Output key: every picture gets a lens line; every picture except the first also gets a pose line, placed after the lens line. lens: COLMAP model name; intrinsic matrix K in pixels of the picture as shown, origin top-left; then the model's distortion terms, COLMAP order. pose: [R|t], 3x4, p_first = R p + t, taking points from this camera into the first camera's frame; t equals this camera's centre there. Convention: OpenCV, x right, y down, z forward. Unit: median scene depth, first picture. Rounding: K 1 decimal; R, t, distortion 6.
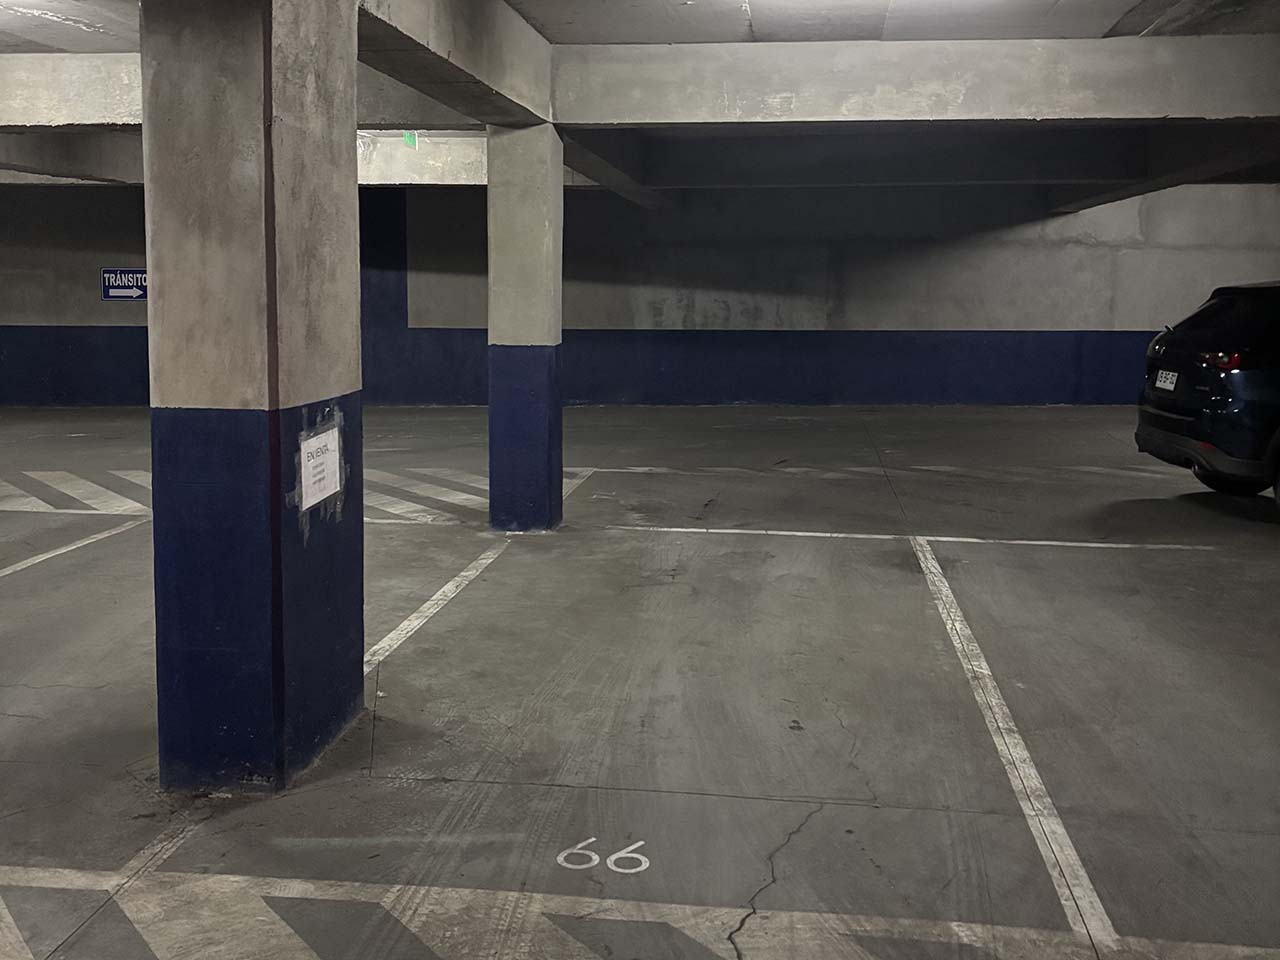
lens RADIAL K [[1294.7, 0, 639.1], [0, 1294.7, 369.8], [0, 0, 1]] dist [0.002768, 0.033163]
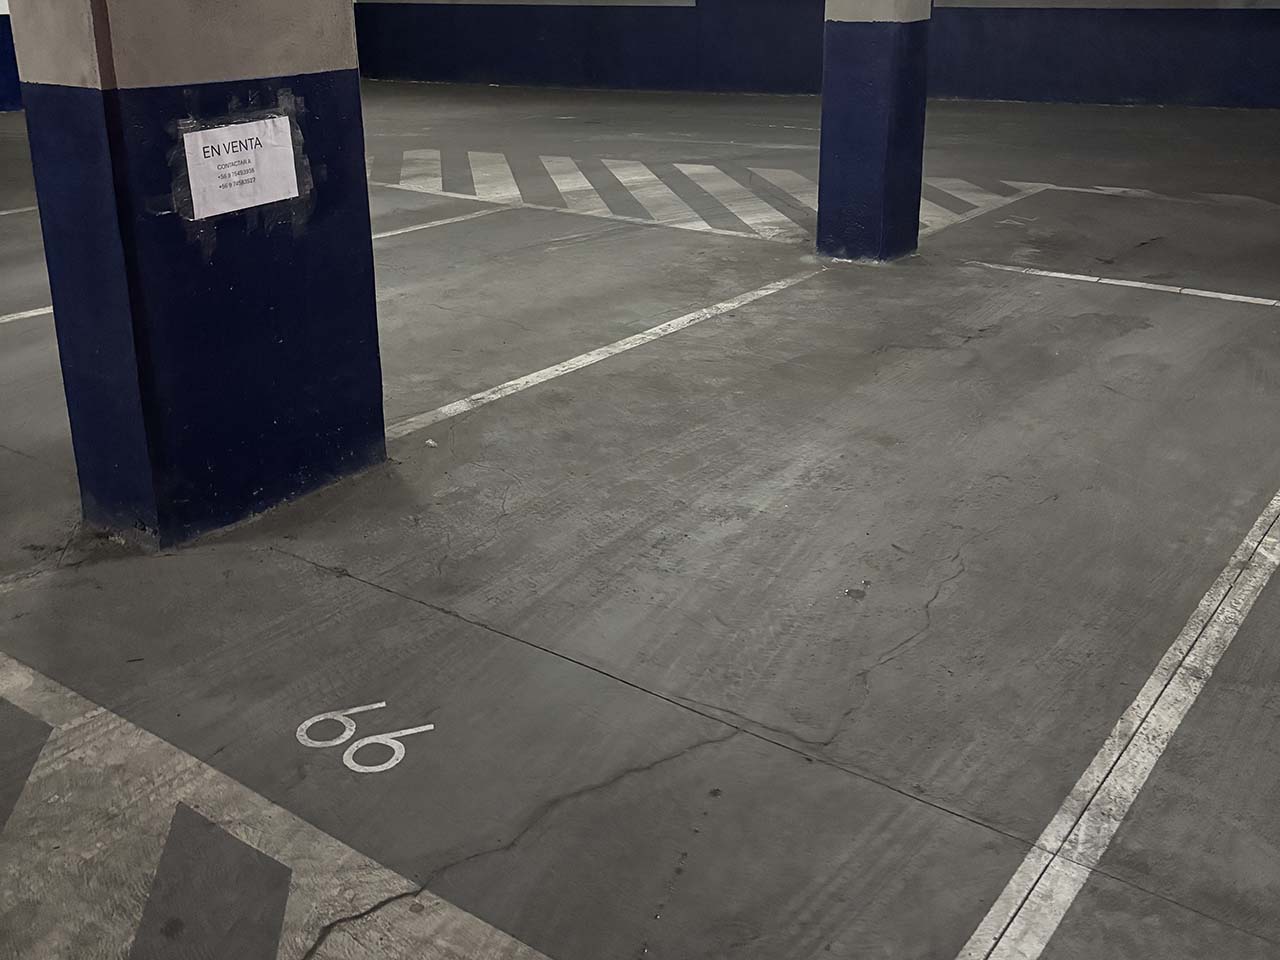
lens RADIAL K [[1294.7, 0, 639.1], [0, 1294.7, 369.8], [0, 0, 1]] dist [0.002768, 0.033163]
pose [[0.870535, 0.131833, -0.474119, 0.364819], [-0.015865, 0.970466, 0.240717, 0.001549], [0.491851, -0.202030, 0.846916, 0.436477]]
